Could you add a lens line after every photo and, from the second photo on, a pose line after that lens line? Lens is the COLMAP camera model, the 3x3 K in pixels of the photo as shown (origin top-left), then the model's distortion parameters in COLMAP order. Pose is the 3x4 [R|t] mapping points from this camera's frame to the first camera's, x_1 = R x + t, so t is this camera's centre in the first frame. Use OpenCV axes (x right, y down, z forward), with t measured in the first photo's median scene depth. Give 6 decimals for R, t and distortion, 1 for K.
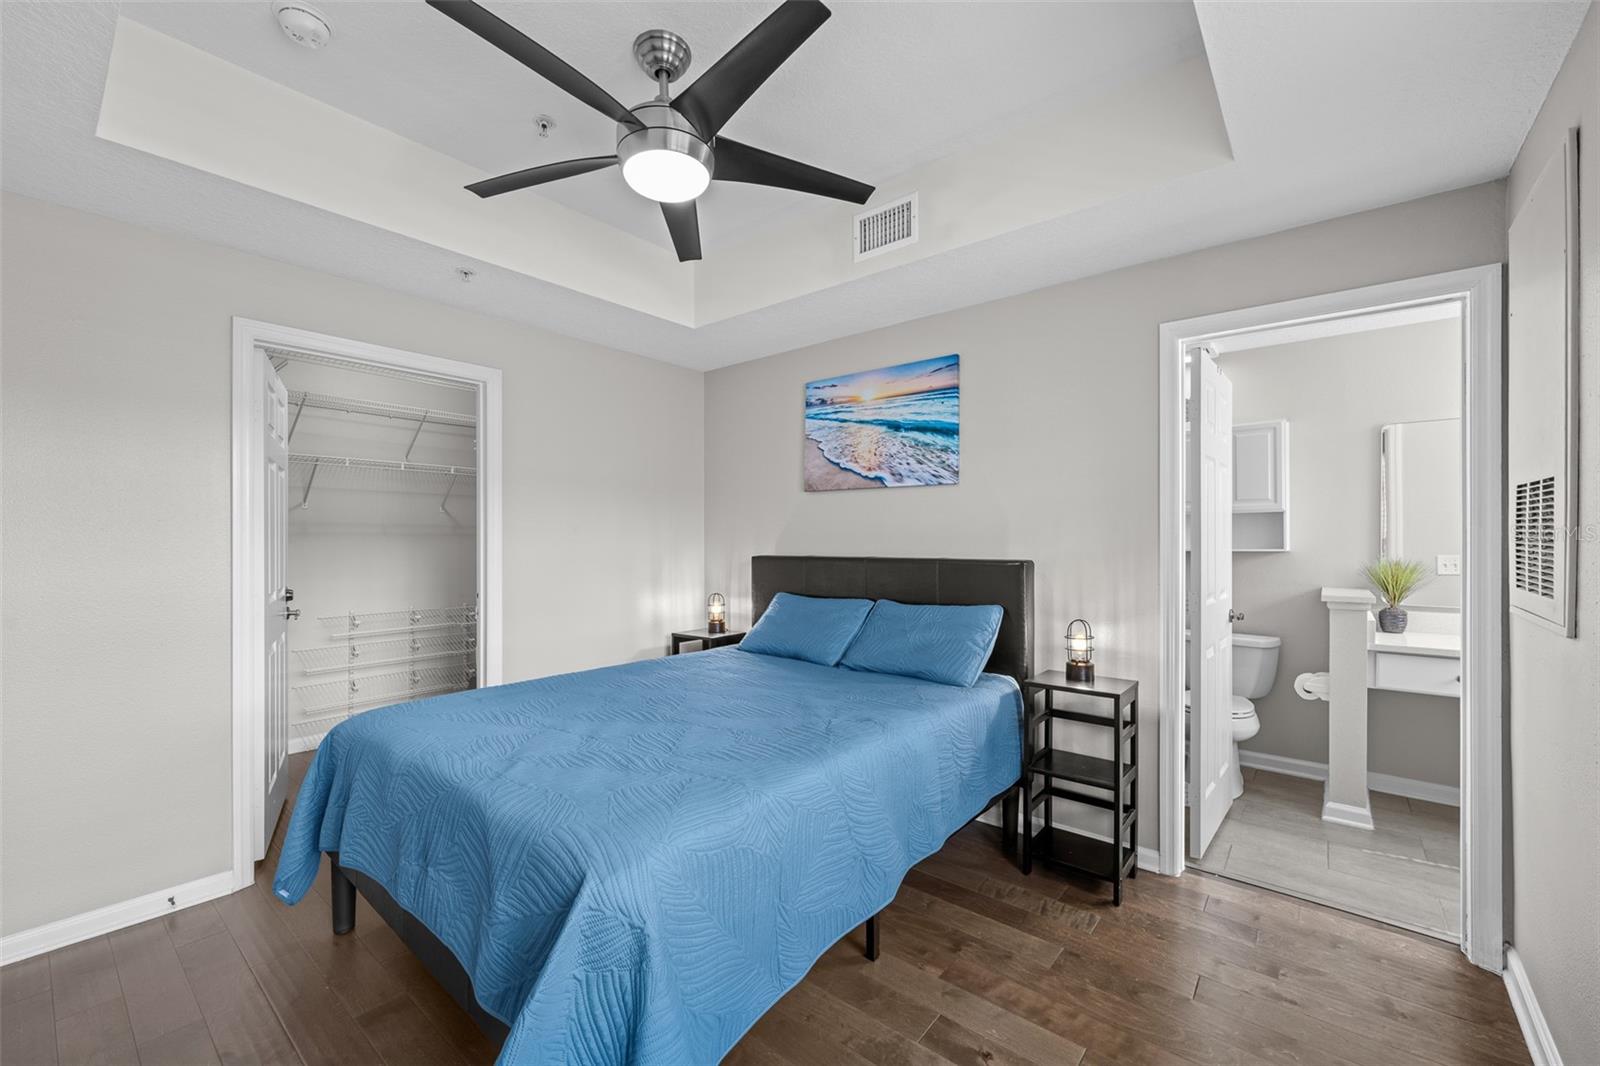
lens RADIAL K [[650.1, 0, 793.8], [0, 650.1, 539.0], [0, 0, 1]] dist [0.018795, 0.000175]
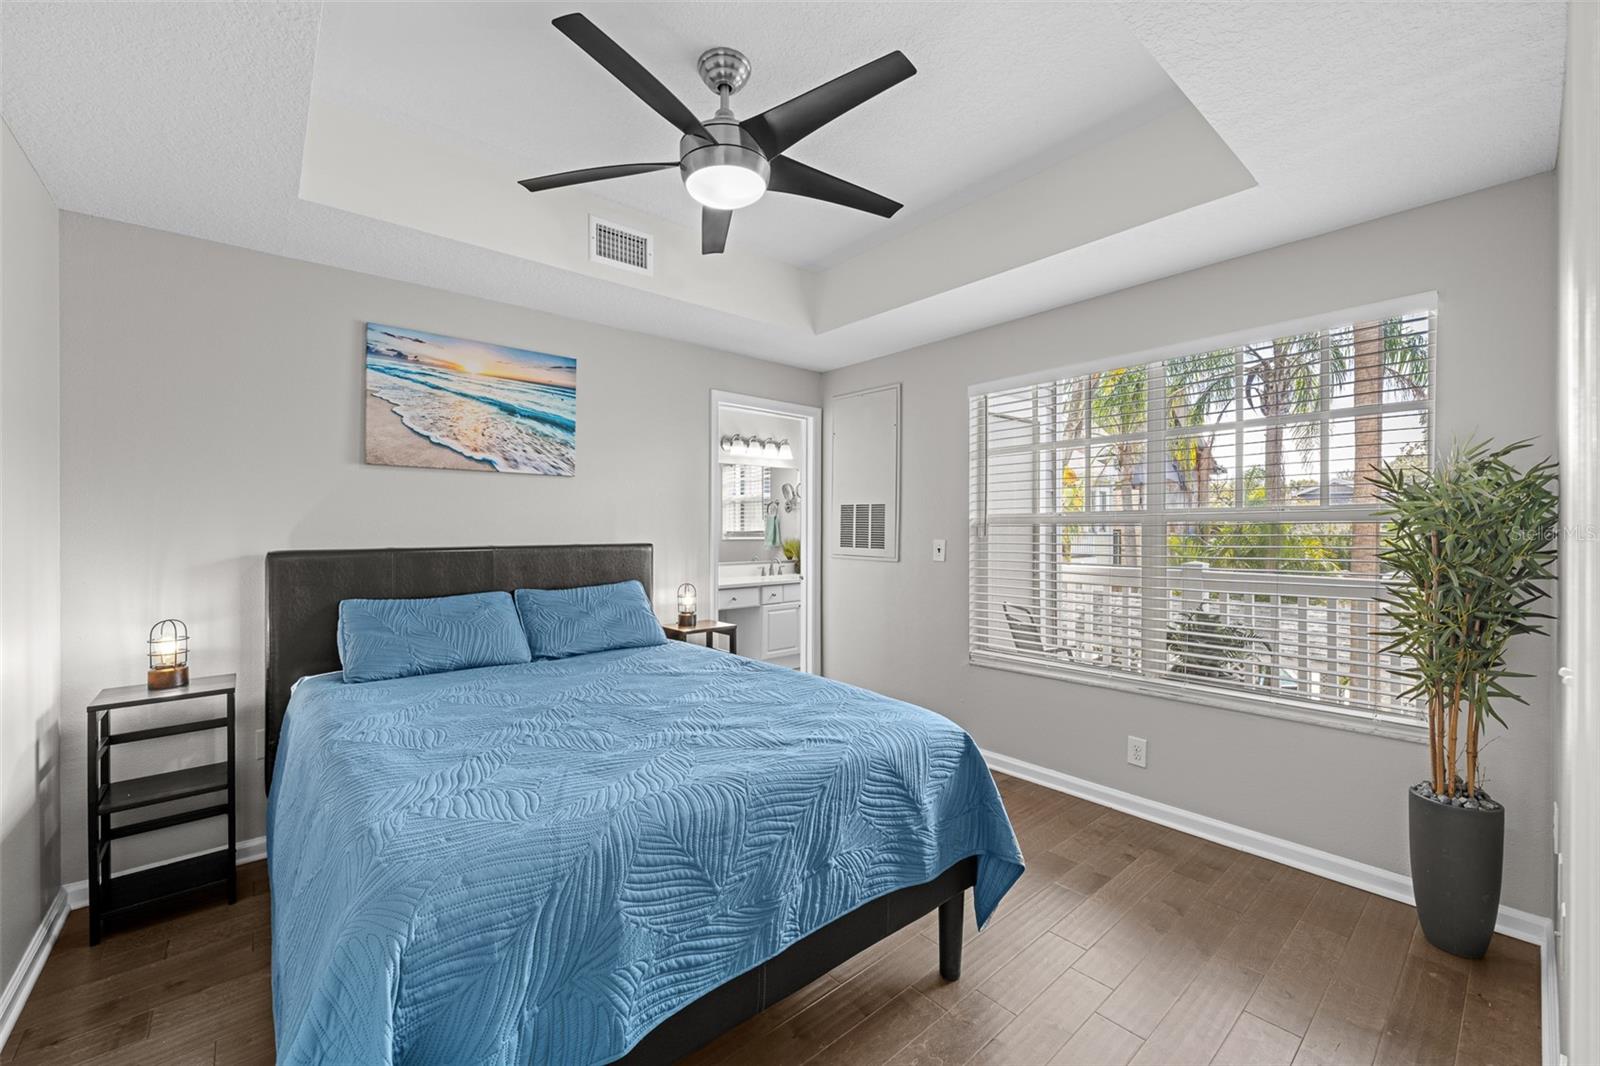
lens RADIAL K [[650.1, 0, 797.7], [0, 650.1, 531.7], [0, 0, 1]] dist [0.018795, 0.000175]
pose [[0.177196, -0.003246, 0.984170, -0.719784], [0.000665, 0.999995, 0.003178, 0.004708], [-0.984175, 0.000091, 0.177197, 0.406272]]
